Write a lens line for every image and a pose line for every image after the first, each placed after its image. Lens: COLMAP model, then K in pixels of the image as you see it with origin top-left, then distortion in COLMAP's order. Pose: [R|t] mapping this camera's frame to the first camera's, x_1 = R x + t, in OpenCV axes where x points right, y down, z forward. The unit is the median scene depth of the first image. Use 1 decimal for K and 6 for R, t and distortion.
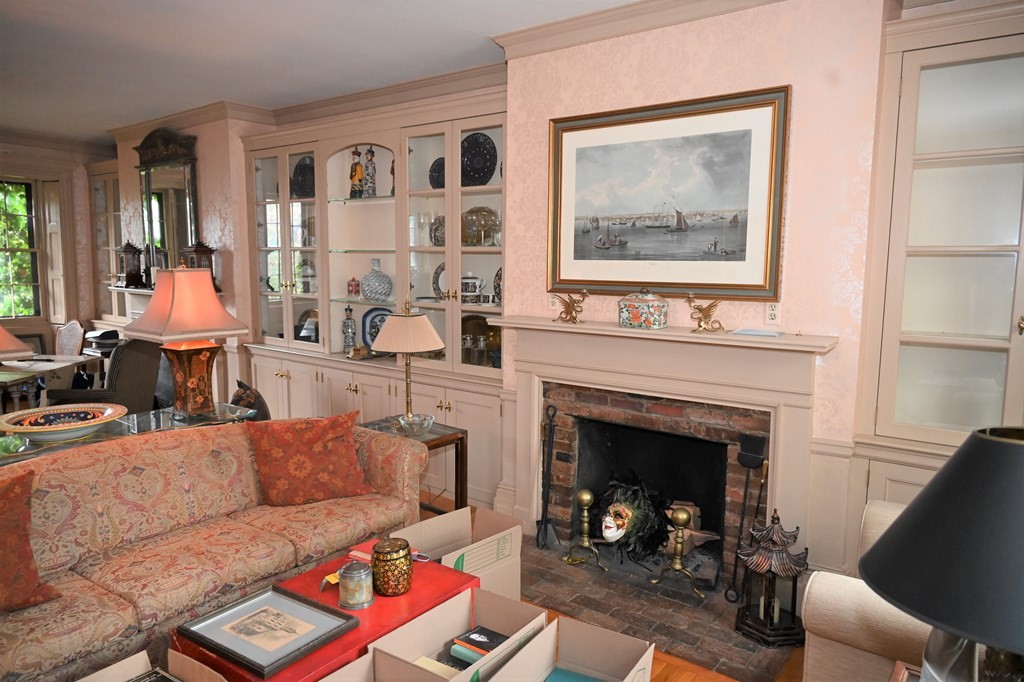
lens RADIAL K [[678.7, 0, 515.6], [0, 678.7, 342.5], [0, 0, 1]] dist [-0.004234, 0.001039]
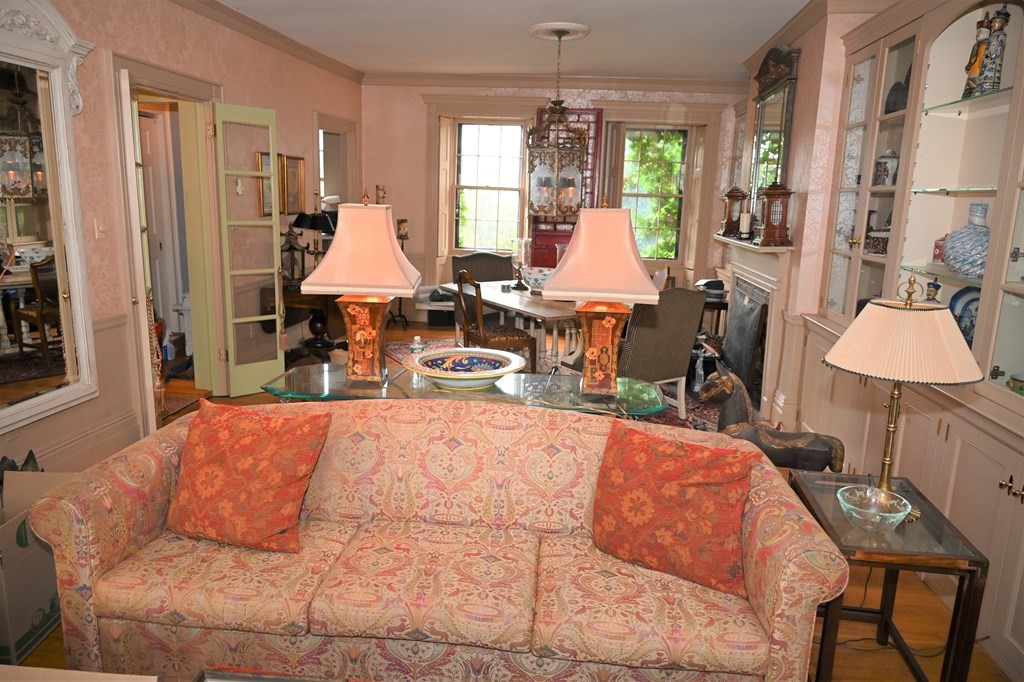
lens RADIAL K [[678.7, 0, 512.0], [0, 678.7, 338.1], [0, 0, 1]] dist [-0.004234, 0.001039]
pose [[0.509471, 0.174866, -0.842532, 0.152902], [-0.124190, 0.983825, 0.129095, -0.052479], [0.851479, 0.038864, 0.522947, 0.533108]]
